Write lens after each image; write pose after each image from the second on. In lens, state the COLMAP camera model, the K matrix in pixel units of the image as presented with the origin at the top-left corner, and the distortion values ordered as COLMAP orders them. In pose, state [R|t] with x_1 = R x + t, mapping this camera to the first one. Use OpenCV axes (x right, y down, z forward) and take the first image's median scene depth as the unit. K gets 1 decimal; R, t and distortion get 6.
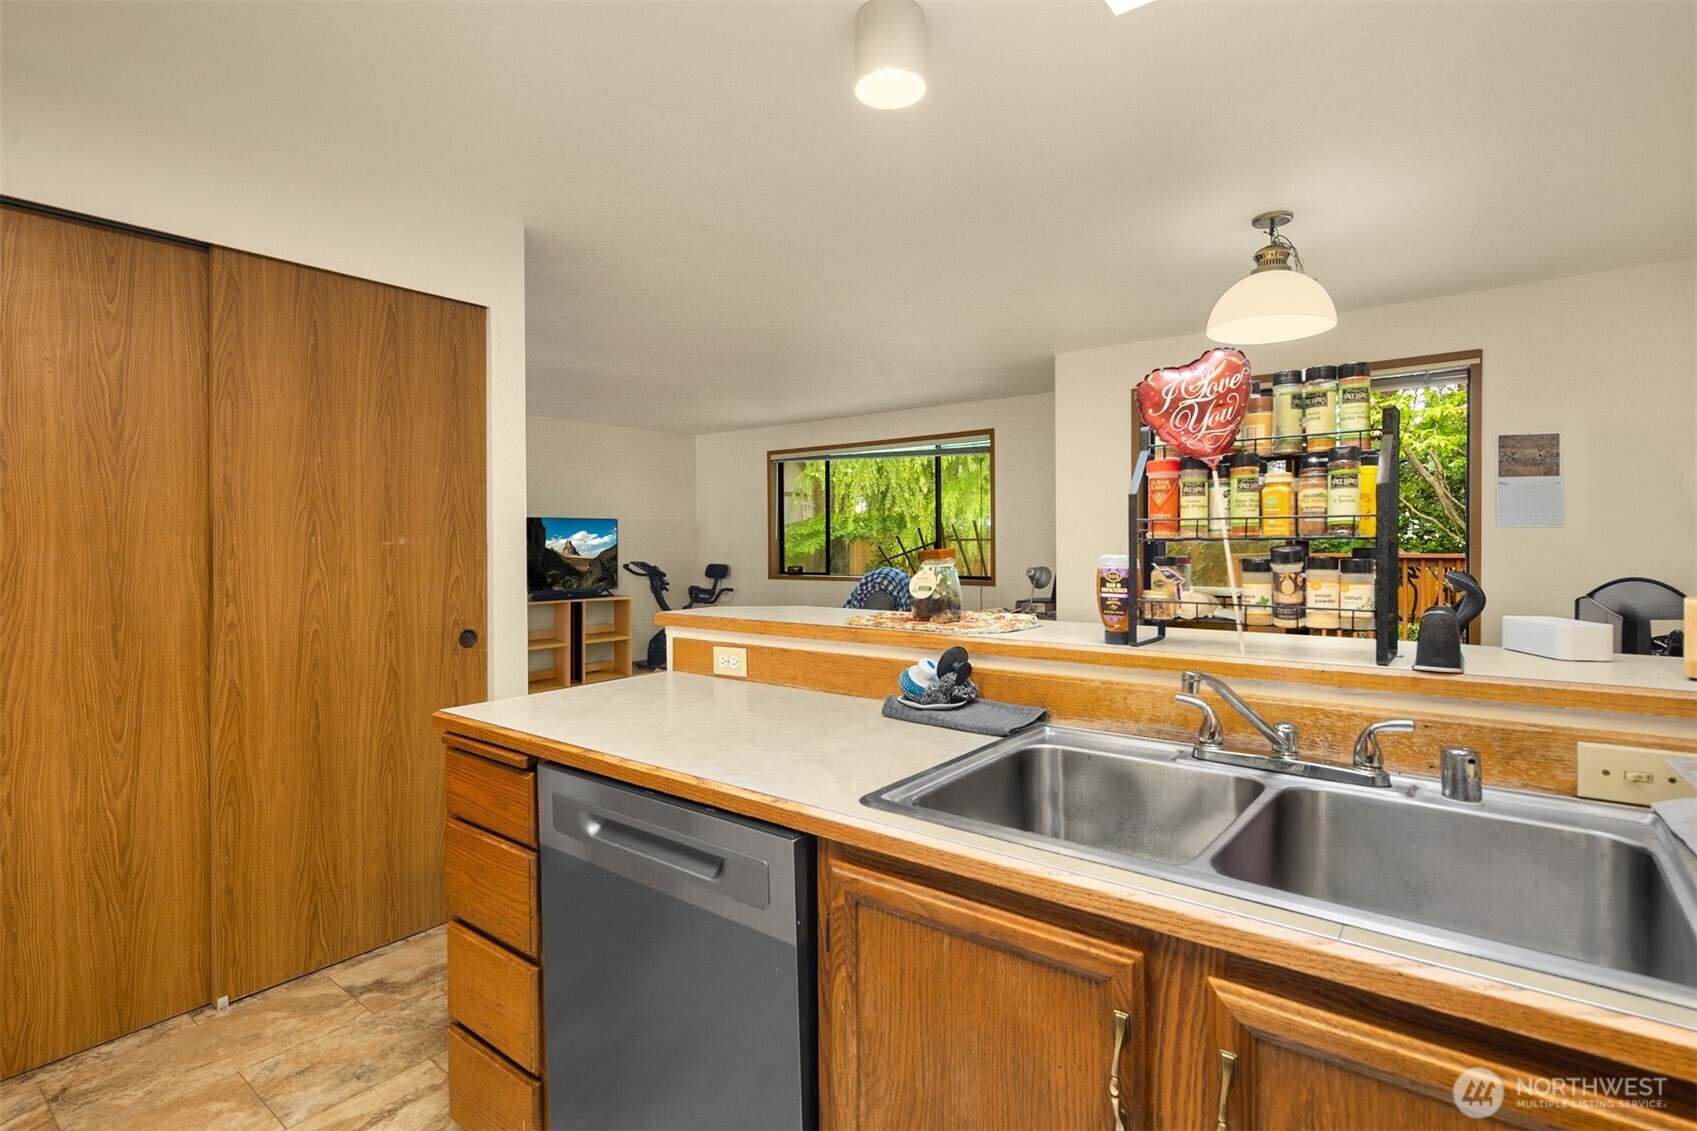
lens RADIAL K [[818.5, 0, 833.1], [0, 818.5, 551.7], [0, 0, 1]] dist [0.009429, -0.003486]
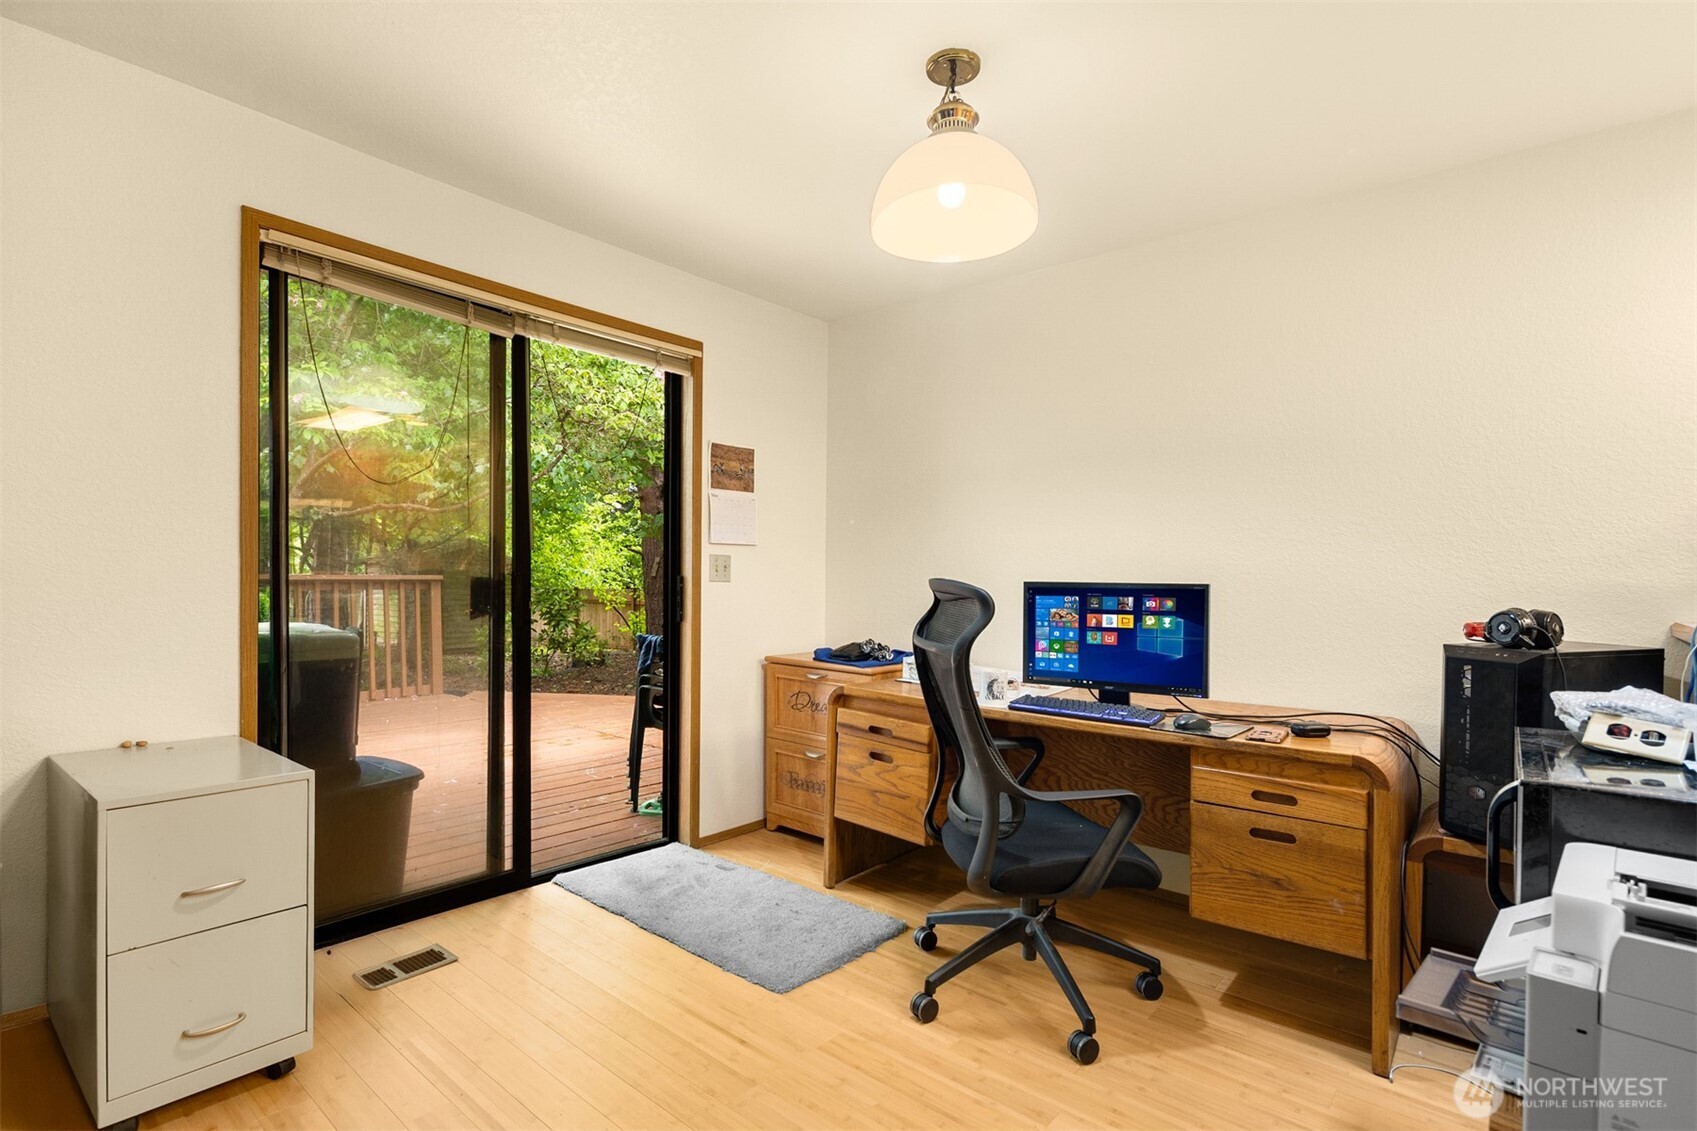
lens RADIAL K [[818.5, 0, 840.3], [0, 818.5, 577.3], [0, 0, 1]] dist [0.009429, -0.003486]
pose [[0.042361, 0.003855, 0.999095, -0.053779], [-0.002776, 0.999989, -0.003741, 0.007766], [-0.999099, -0.002615, 0.042372, 0.413008]]
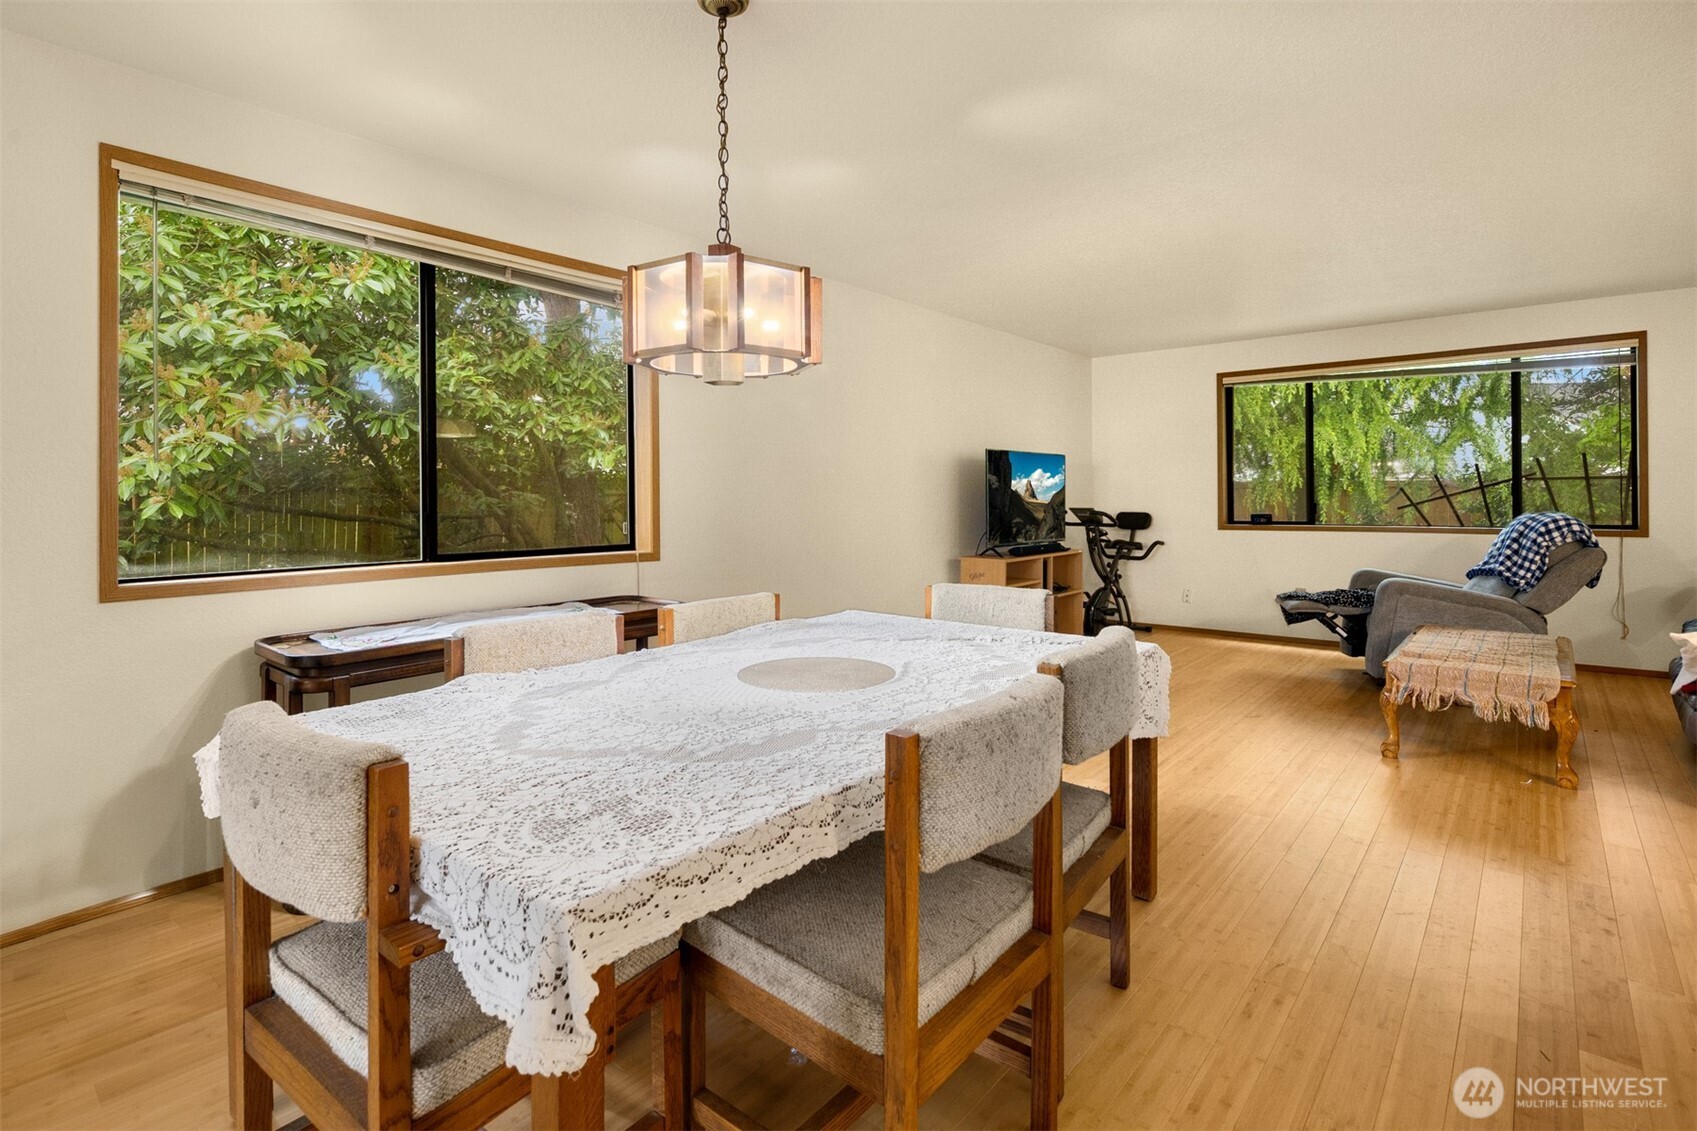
lens RADIAL K [[818.5, 0, 840.8], [0, 818.5, 503.4], [0, 0, 1]] dist [0.009429, -0.003486]
pose [[0.999316, 0.002496, -0.036884, -0.464414], [-0.002885, 0.999941, -0.010493, 0.017677], [0.036856, 0.010592, 0.999264, 0.194854]]
